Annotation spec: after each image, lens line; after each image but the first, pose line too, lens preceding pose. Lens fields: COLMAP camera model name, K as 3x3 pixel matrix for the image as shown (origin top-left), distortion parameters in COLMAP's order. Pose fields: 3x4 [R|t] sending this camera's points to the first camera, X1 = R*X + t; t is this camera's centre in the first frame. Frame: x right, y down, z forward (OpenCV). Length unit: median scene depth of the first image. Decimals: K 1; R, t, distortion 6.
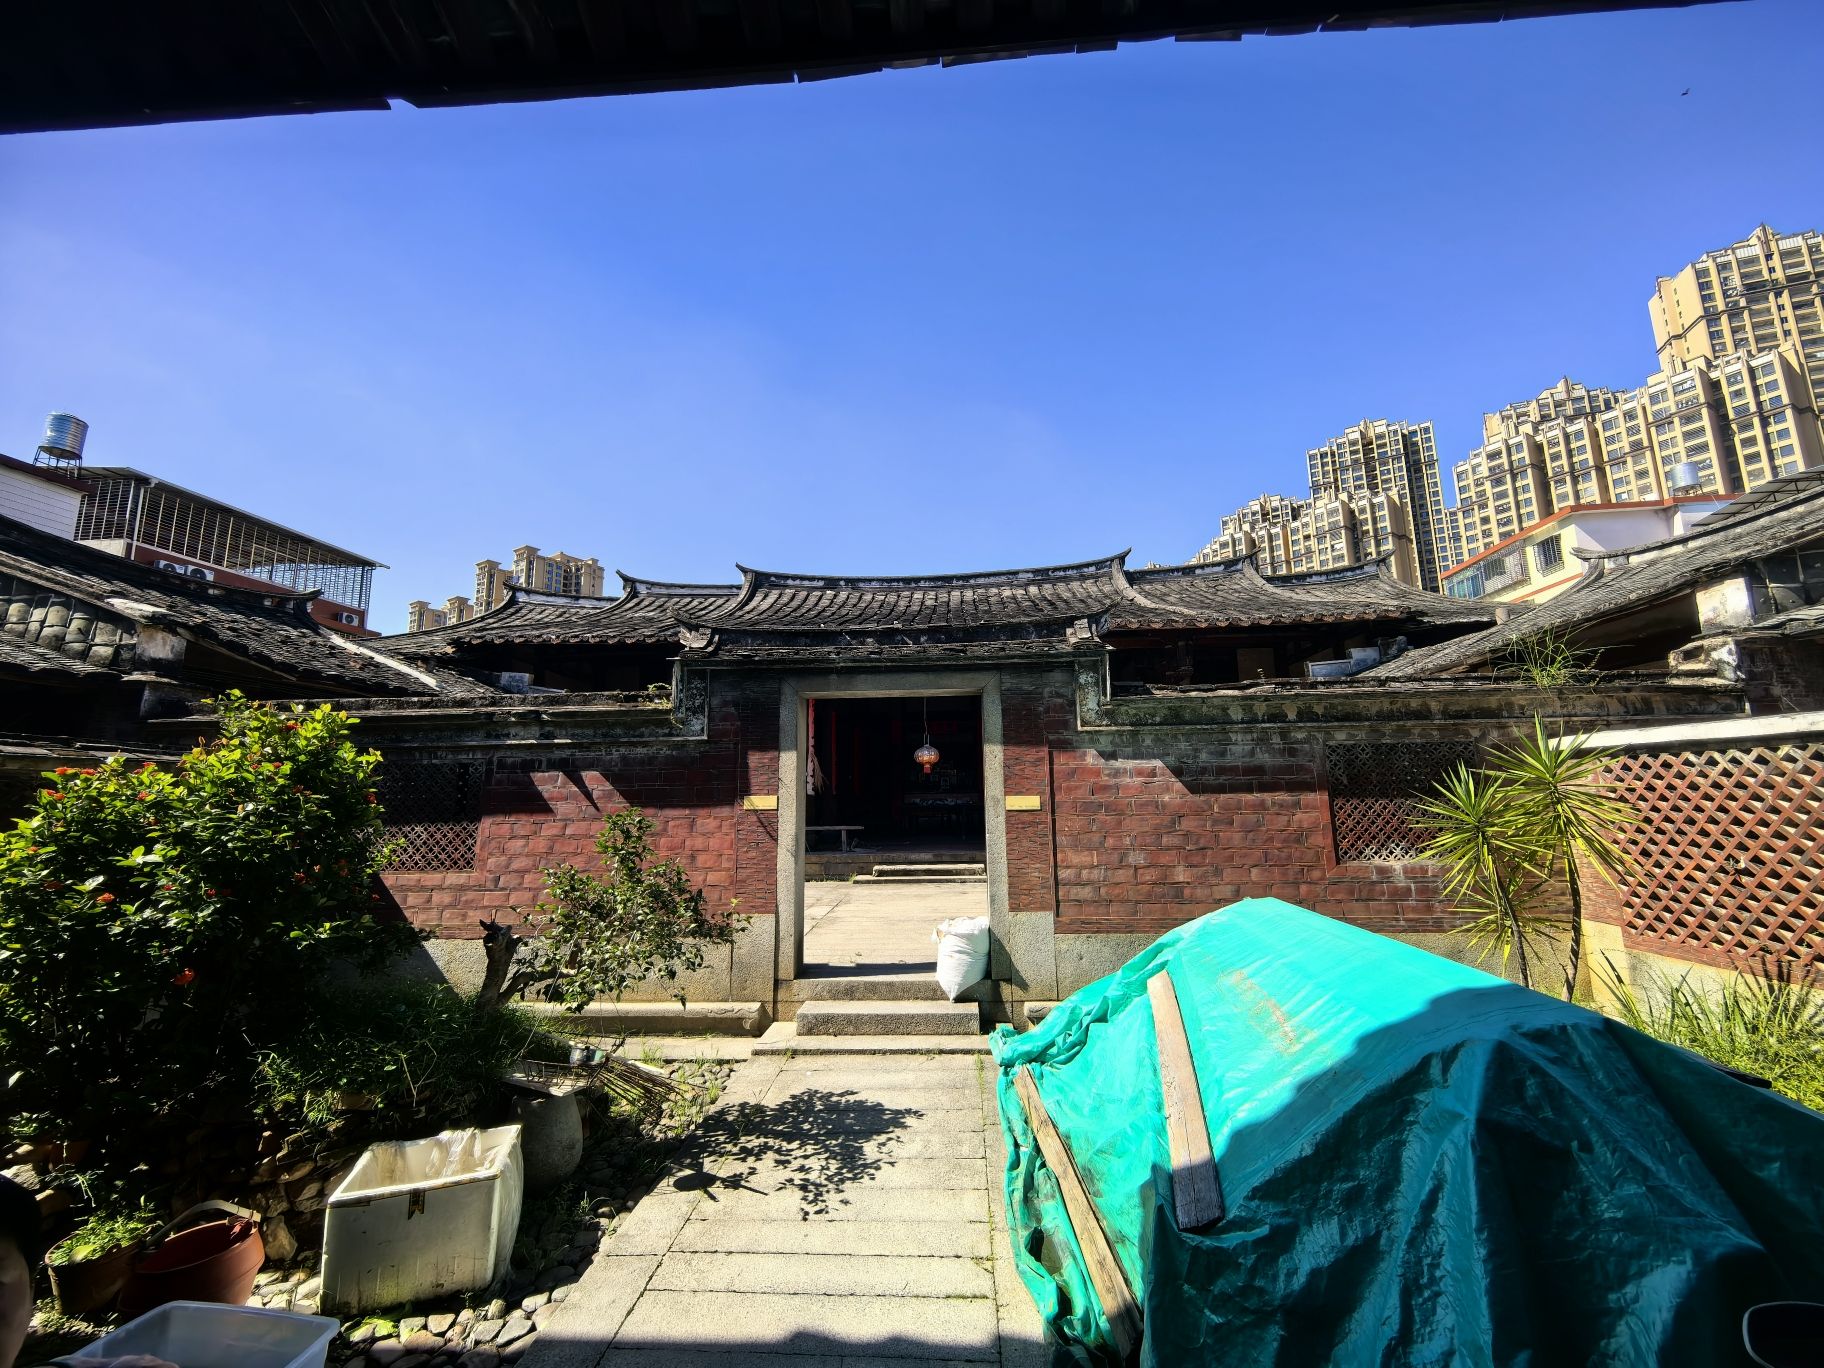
lens RADIAL K [[698.0, 0, 910.9], [0, 698.0, 676.4], [0, 0, 1]] dist [0.004717, -0.000588]
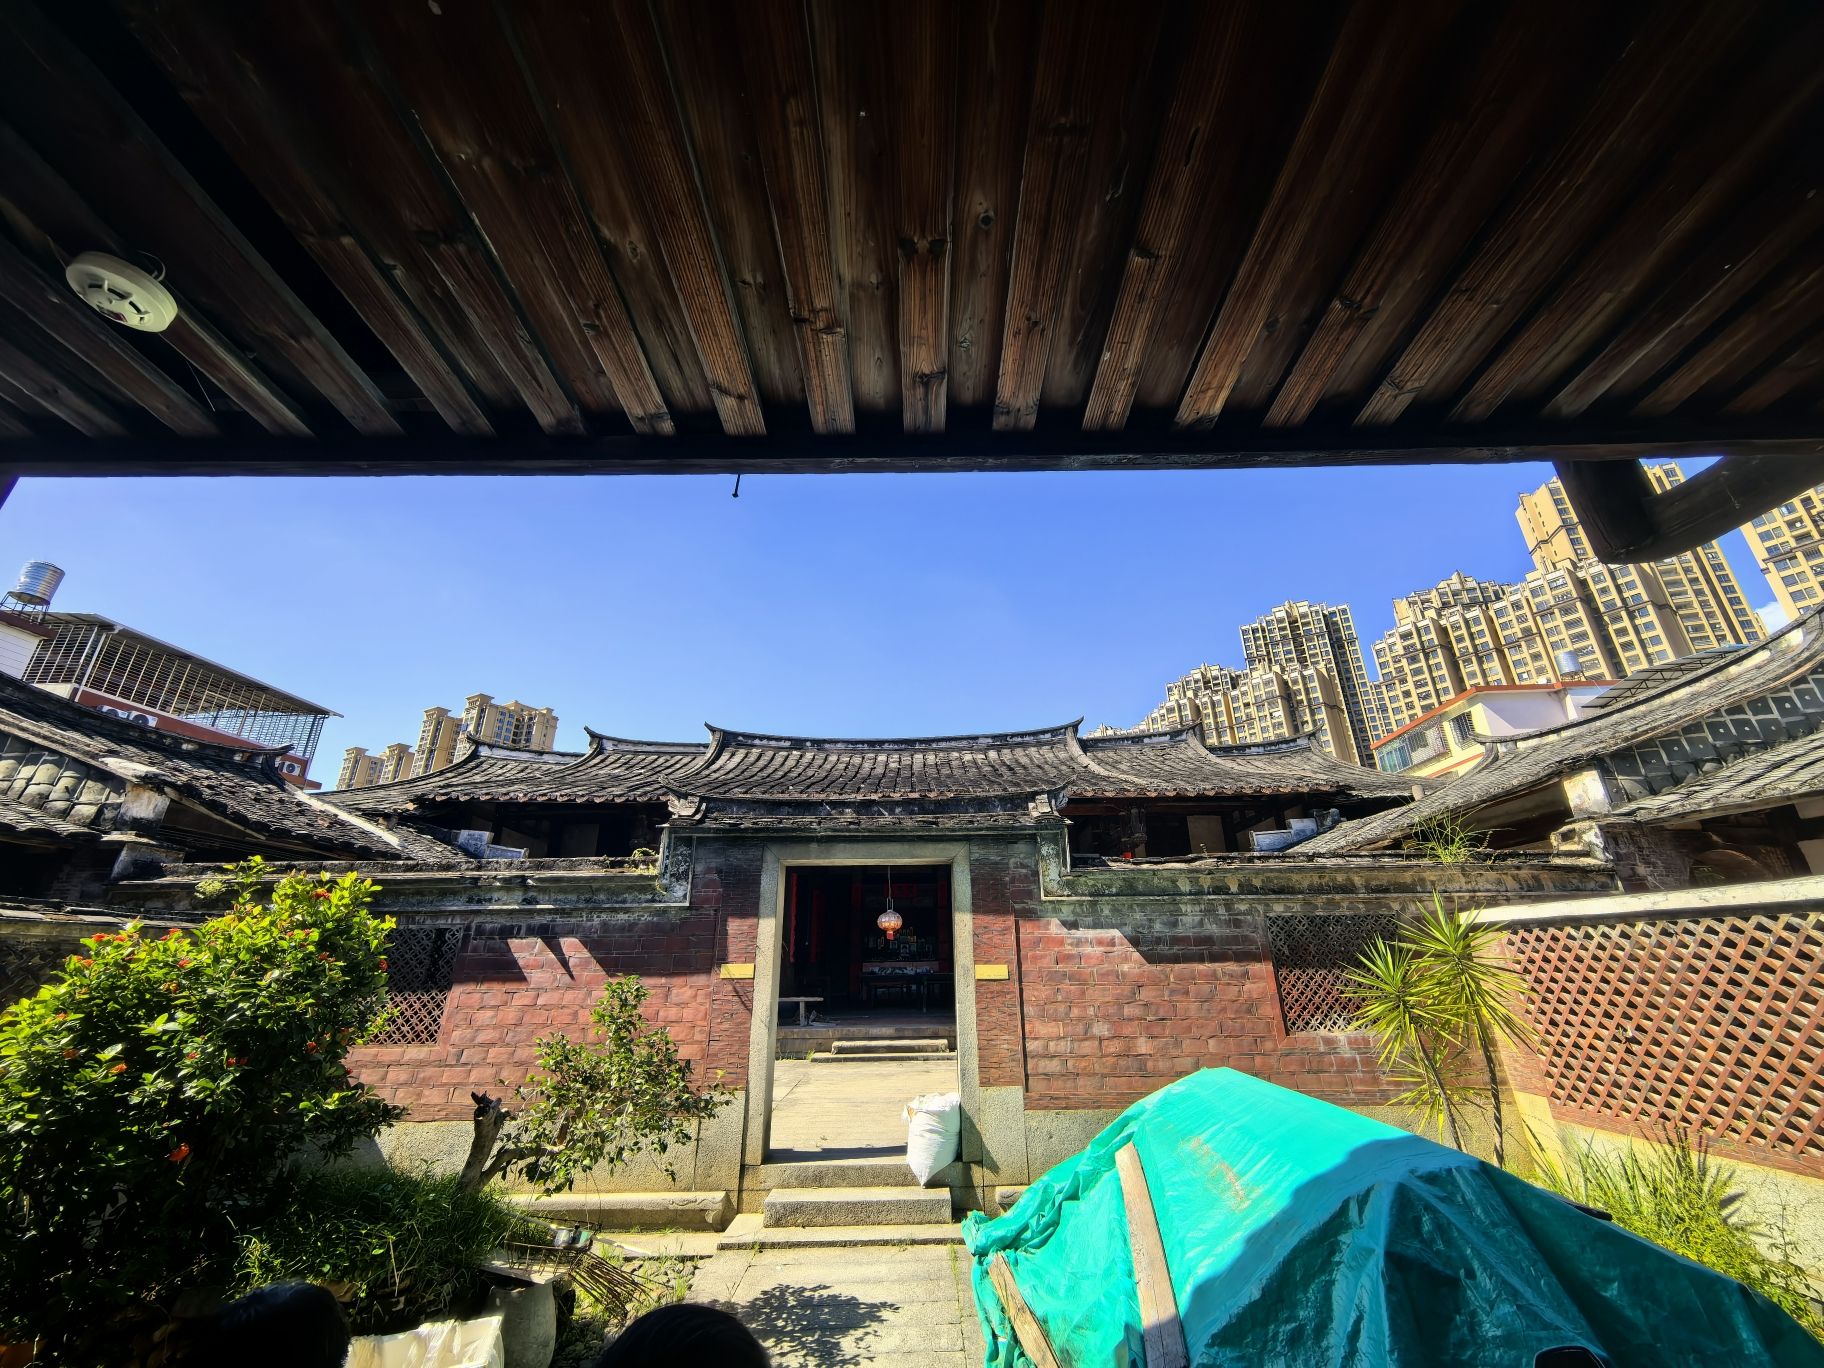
lens RADIAL K [[698.0, 0, 910.2], [0, 698.0, 682.4], [0, 0, 1]] dist [0.004717, -0.000588]
pose [[0.998019, 0.026862, 0.056888, -0.032115], [-0.014149, 0.976932, -0.213080, -0.018132], [-0.061300, 0.211853, 0.975377, -0.105527]]
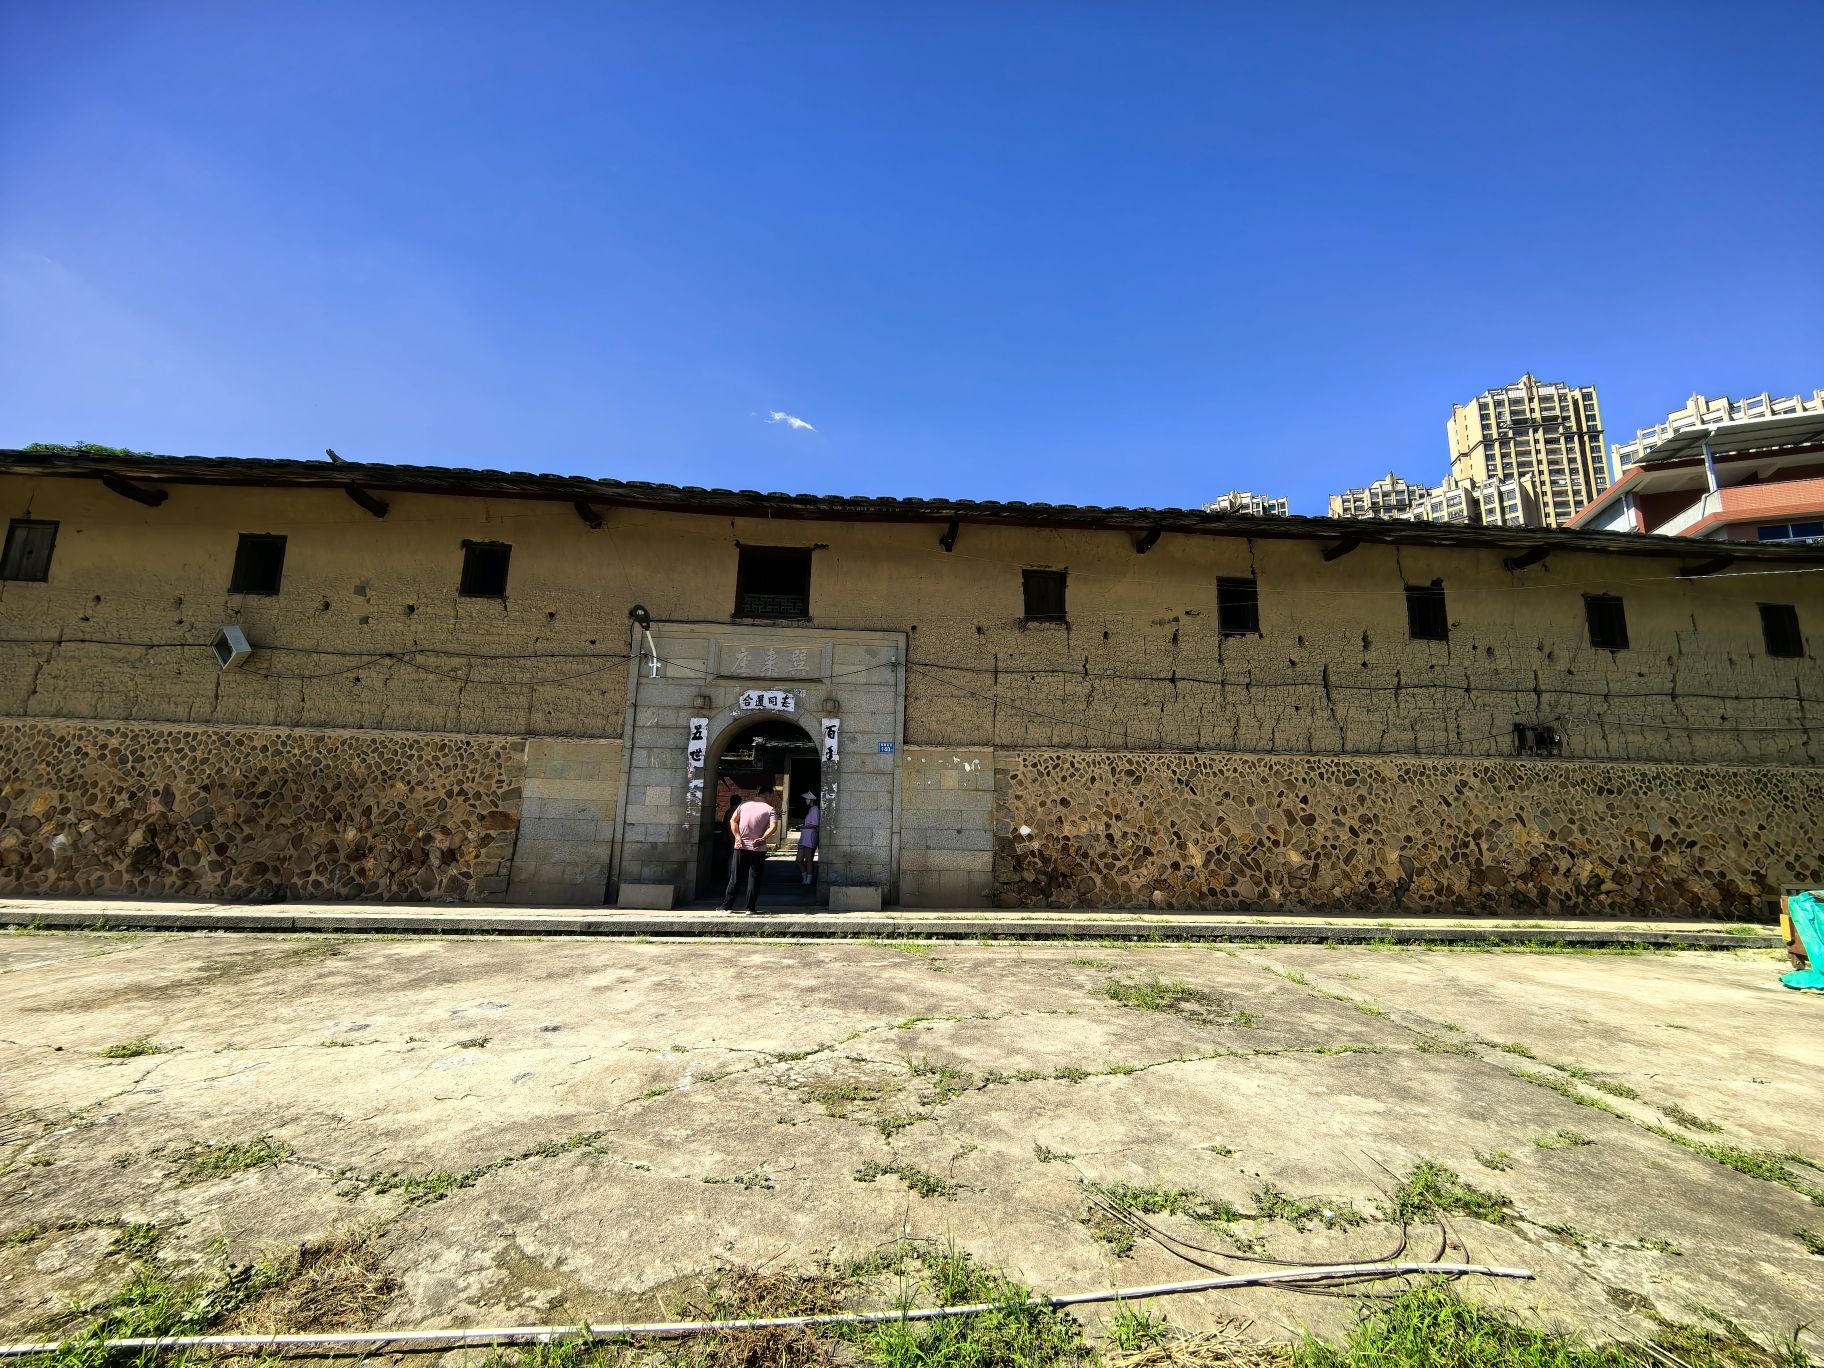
lens RADIAL K [[698.0, 0, 910.5], [0, 698.0, 683.4], [0, 0, 1]] dist [0.004717, -0.000588]
pose [[0.990233, 0.061142, 0.125298, -0.033398], [-0.060541, 0.998129, -0.008603, -0.353914], [-0.125590, 0.000934, 0.992082, -2.543850]]
